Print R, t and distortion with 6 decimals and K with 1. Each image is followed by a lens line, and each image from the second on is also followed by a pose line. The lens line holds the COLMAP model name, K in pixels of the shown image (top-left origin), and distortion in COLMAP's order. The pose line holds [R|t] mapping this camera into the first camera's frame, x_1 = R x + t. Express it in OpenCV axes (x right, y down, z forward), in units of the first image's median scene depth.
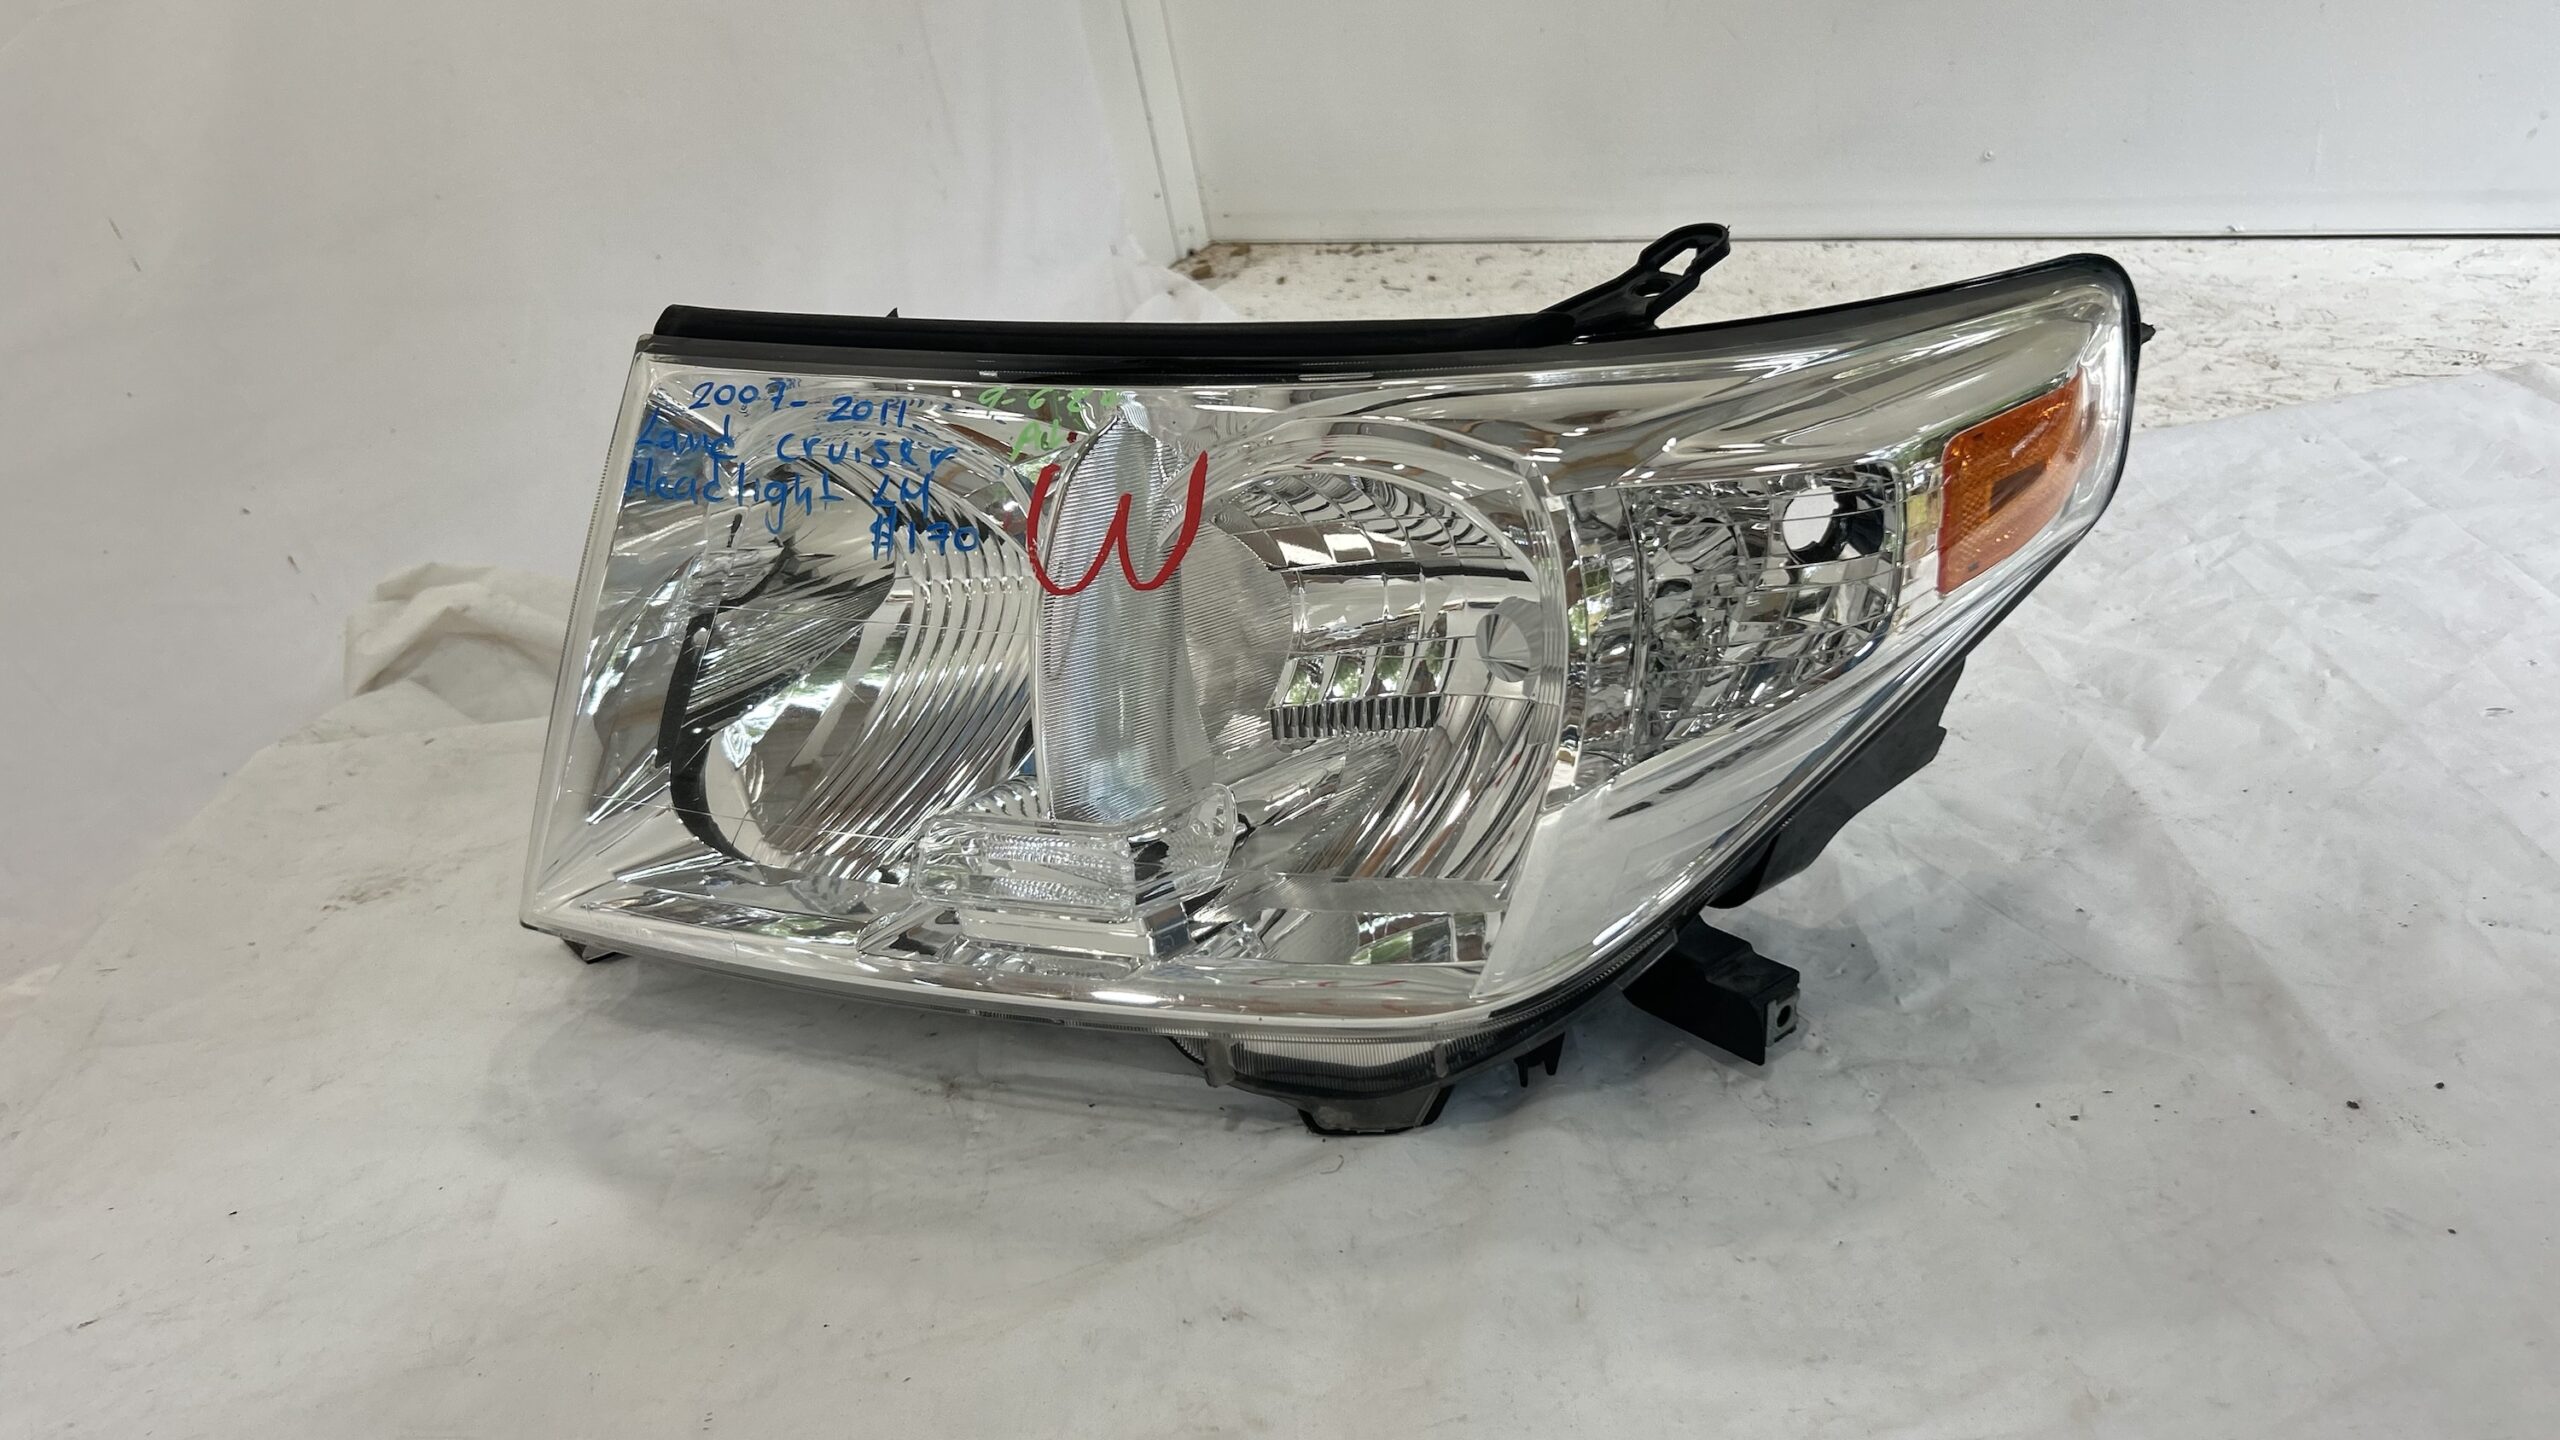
lens RADIAL K [[1899.0, 0, 1280.0], [0, 1899.0, 720.0], [0, 0, 1]] dist [-0.000815, -0.002252]
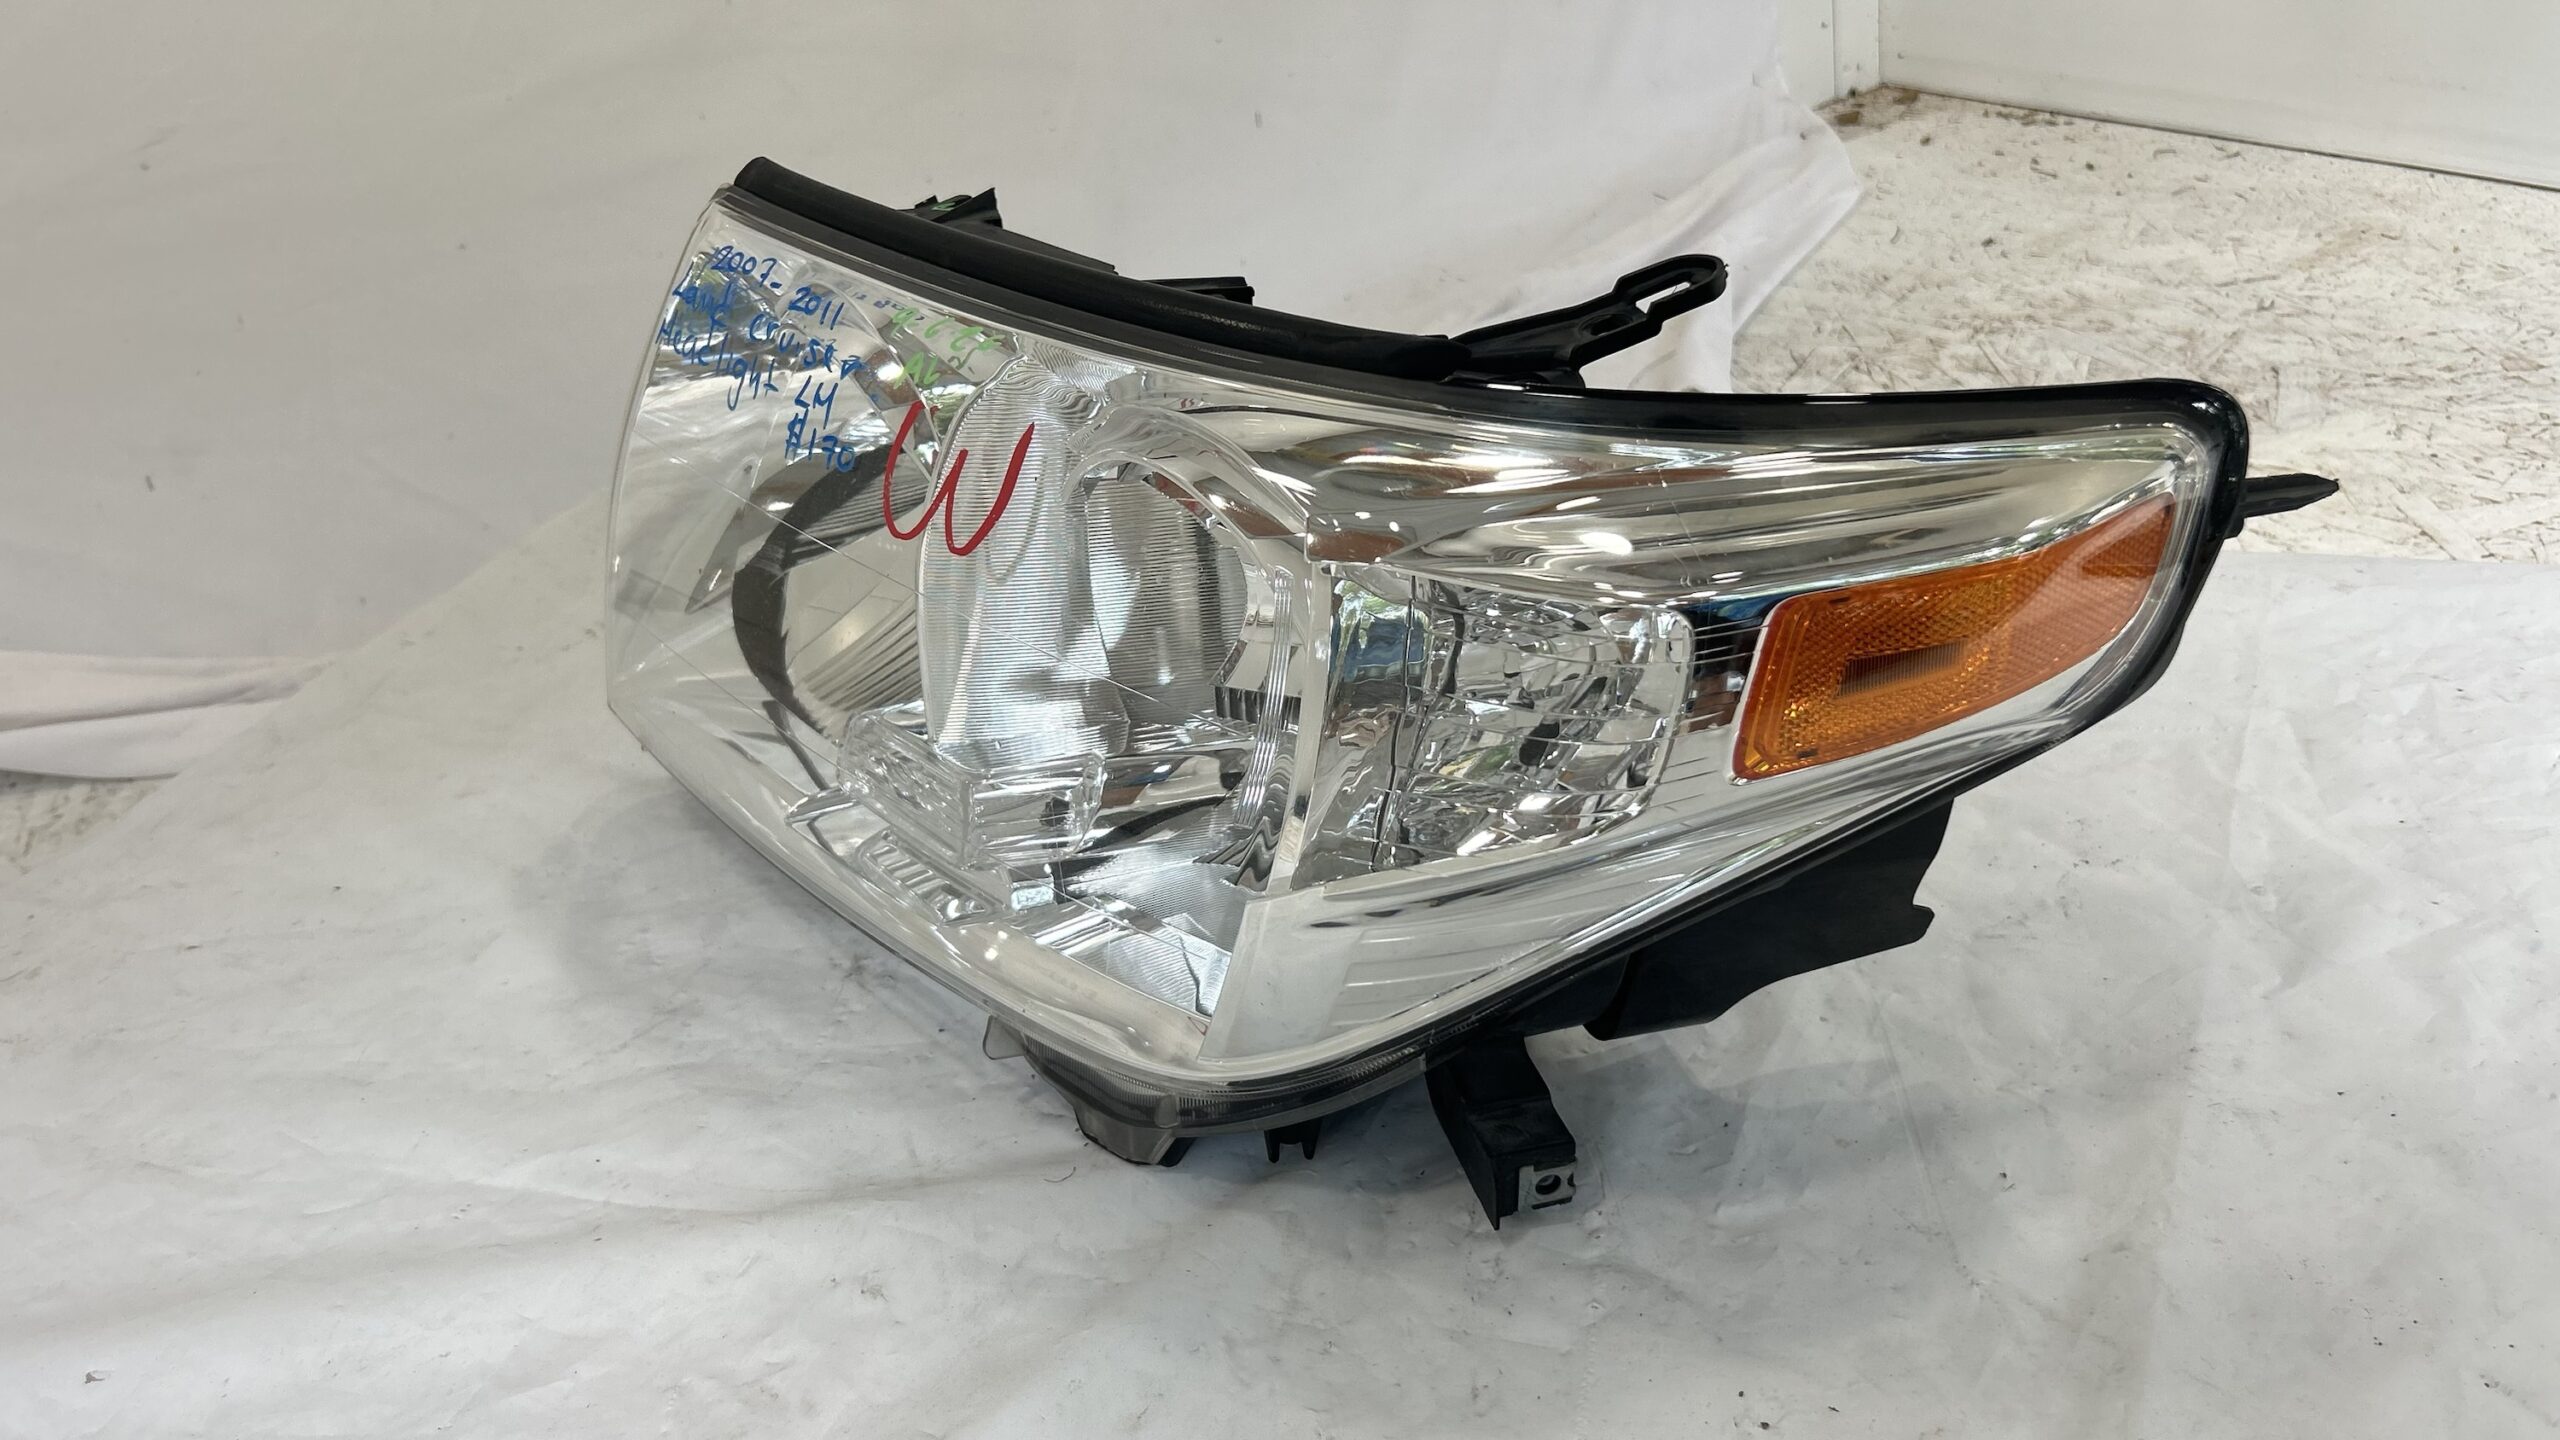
lens RADIAL K [[1922.8, 0, 1280.0], [0, 1922.8, 720.0], [0, 0, 1]] dist [-0.001661, -0.000139]
pose [[0.906460, 0.248788, -0.341225, 0.393538], [-0.209696, 0.966553, 0.147661, -0.152250], [0.366548, -0.062295, 0.928311, 0.144044]]
